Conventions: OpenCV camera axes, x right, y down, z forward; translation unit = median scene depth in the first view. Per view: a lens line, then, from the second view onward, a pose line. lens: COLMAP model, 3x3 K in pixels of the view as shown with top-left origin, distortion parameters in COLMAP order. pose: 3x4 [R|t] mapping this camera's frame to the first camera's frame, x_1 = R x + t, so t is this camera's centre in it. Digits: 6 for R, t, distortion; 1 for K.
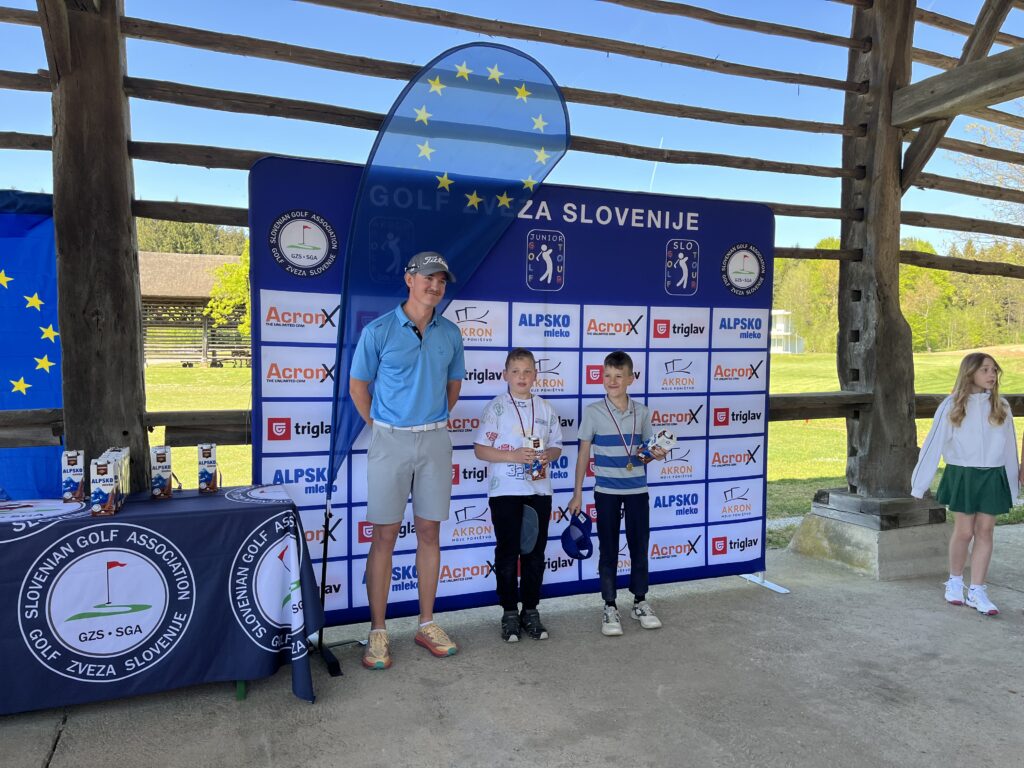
lens RADIAL K [[756.5, 0, 533.5], [0, 756.5, 399.8], [0, 0, 1]] dist [0.089105, -0.108251]
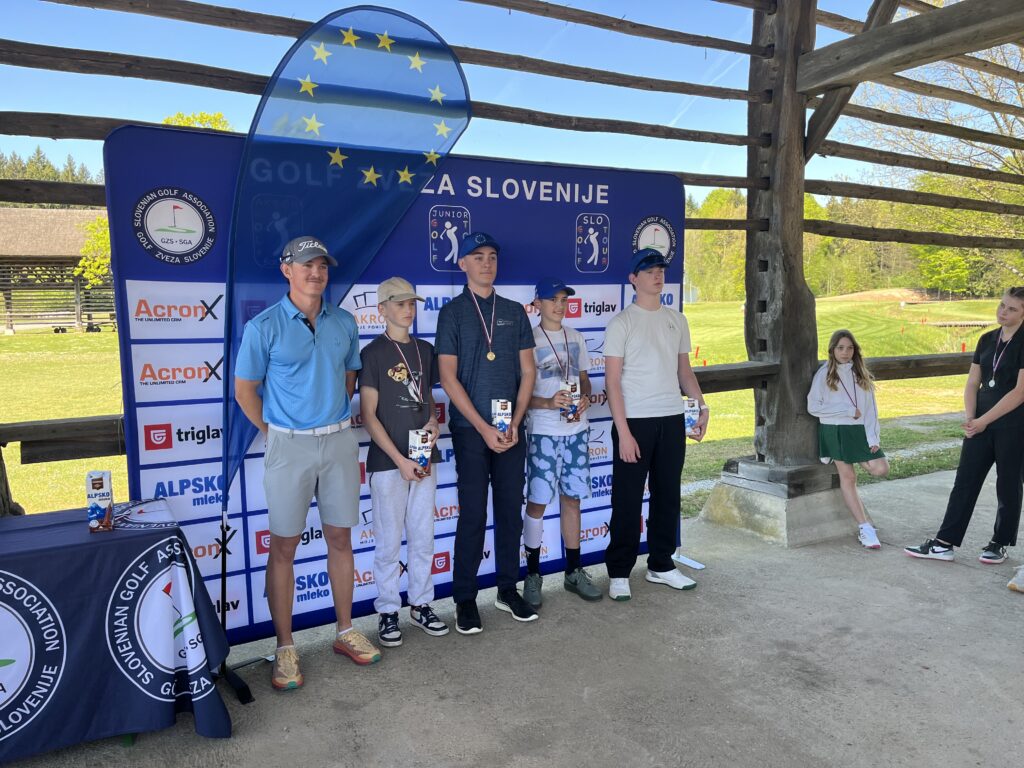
lens RADIAL K [[743.5, 0, 523.3], [0, 743.5, 388.2], [0, 0, 1]] dist [0.075954, -0.073102]
pose [[0.992655, -0.036261, 0.115414, -0.007889], [0.029255, 0.997658, 0.061829, -0.054591], [-0.117386, -0.057998, 0.991391, 0.070085]]
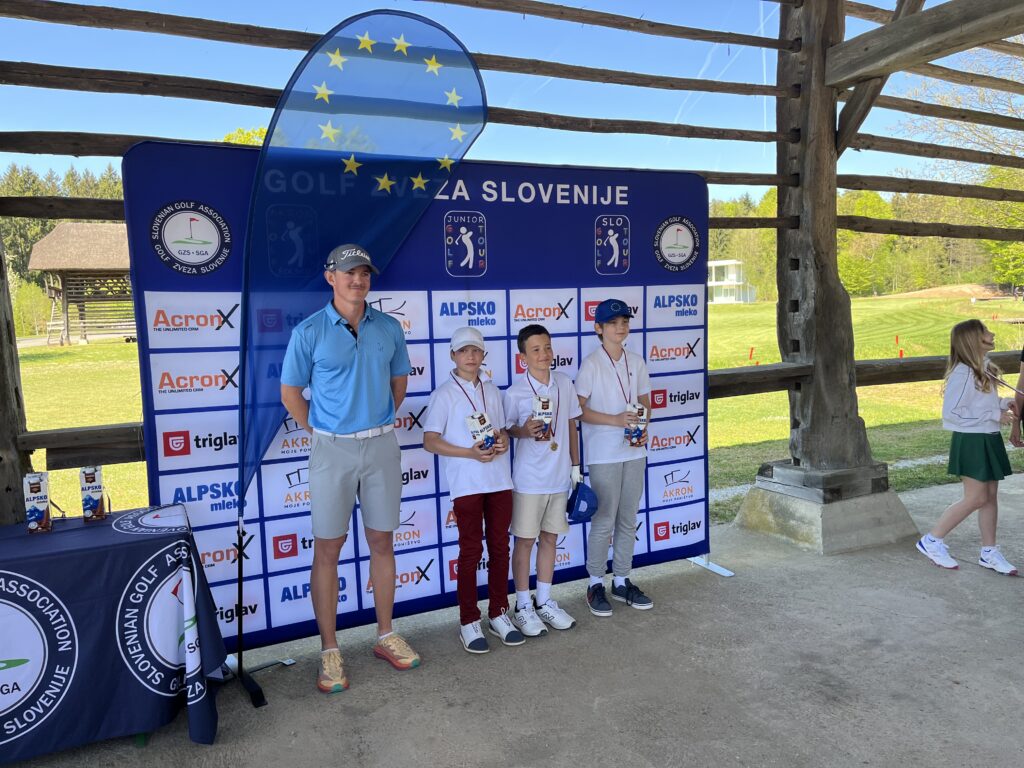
lens RADIAL K [[742.1, 0, 539.1], [0, 742.1, 383.2], [0, 0, 1]] dist [0.082586, -0.090712]
pose [[0.997844, -0.044594, 0.048160, 0.054074], [0.042244, 0.997917, 0.048757, -0.053537], [-0.050234, -0.046618, 0.997649, 0.072964]]
